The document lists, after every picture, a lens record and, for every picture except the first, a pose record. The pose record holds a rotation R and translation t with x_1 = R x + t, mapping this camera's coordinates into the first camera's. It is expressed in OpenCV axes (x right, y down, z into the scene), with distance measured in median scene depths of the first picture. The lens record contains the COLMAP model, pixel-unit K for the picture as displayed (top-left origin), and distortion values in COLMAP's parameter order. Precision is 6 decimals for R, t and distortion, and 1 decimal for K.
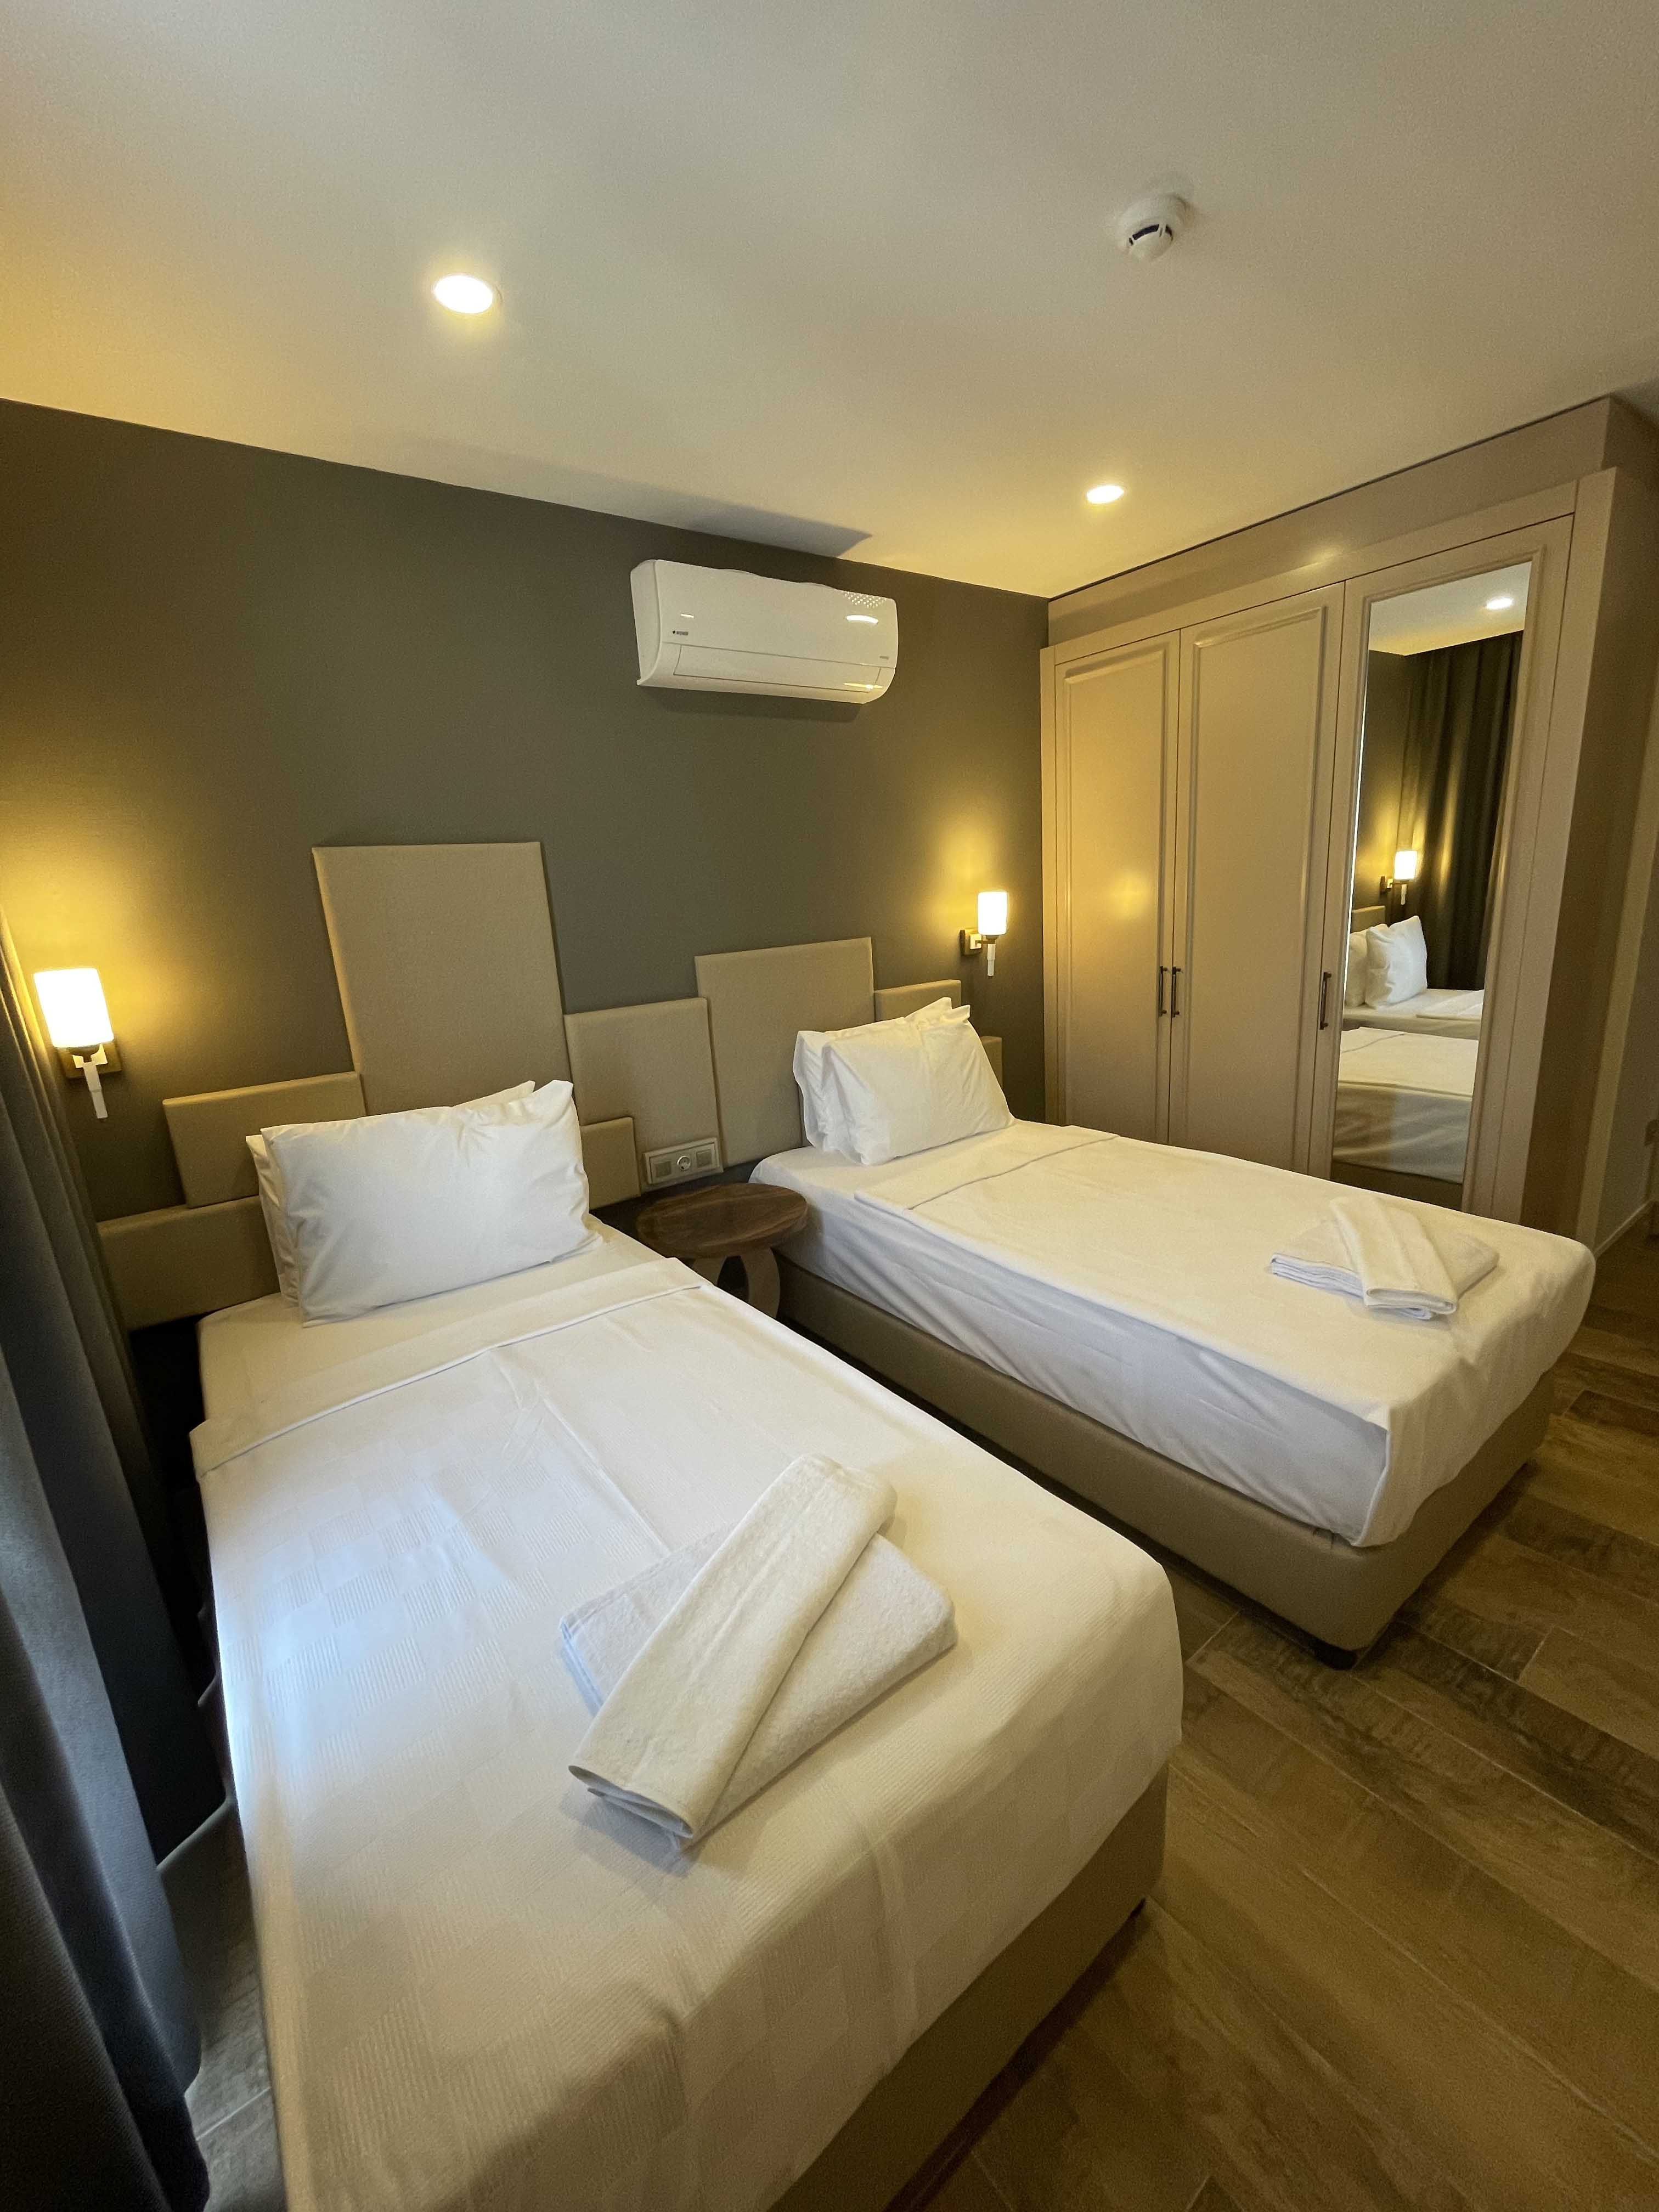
lens RADIAL K [[892.9, 0, 828.8], [0, 892.9, 1123.1], [0, 0, 1]] dist [0.000405, 0.000508]
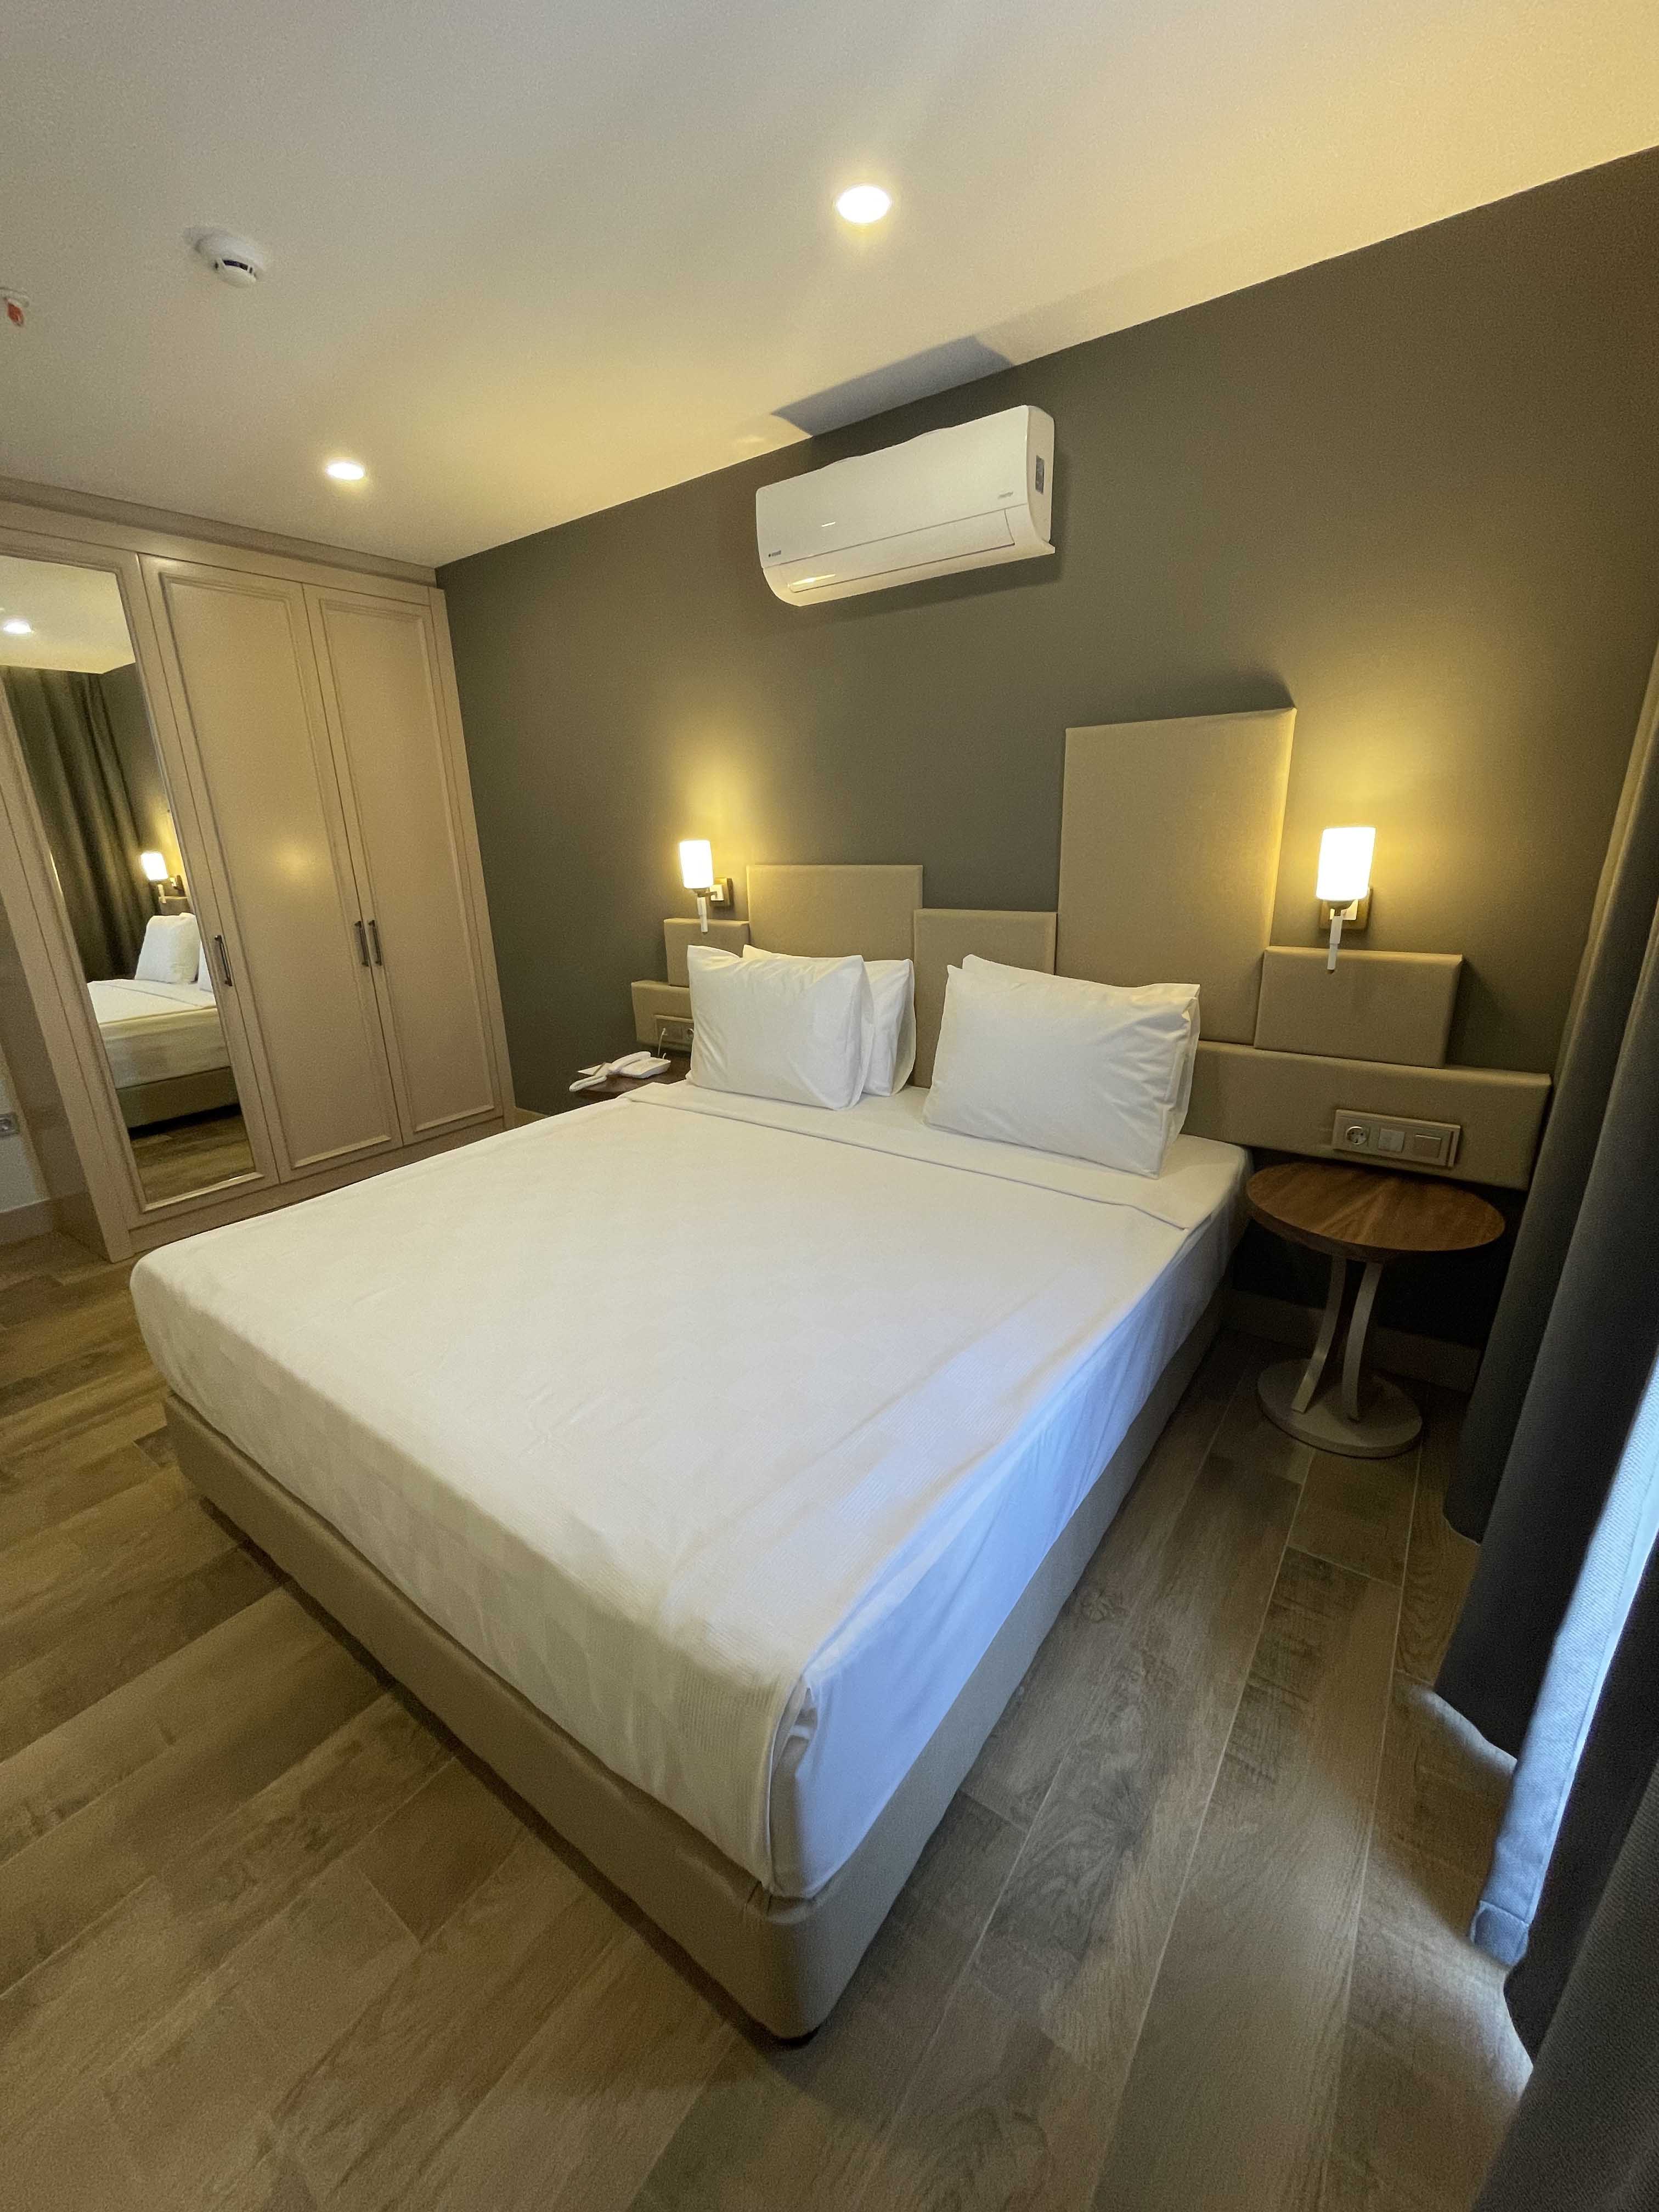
lens RADIAL K [[892.9, 0, 828.8], [0, 892.9, 1123.1], [0, 0, 1]] dist [0.000405, 0.000508]
pose [[0.294212, 0.360205, -0.885264, 0.916580], [-0.231025, 0.925595, 0.299835, -0.231078], [0.927398, 0.116302, 0.355538, 0.677343]]
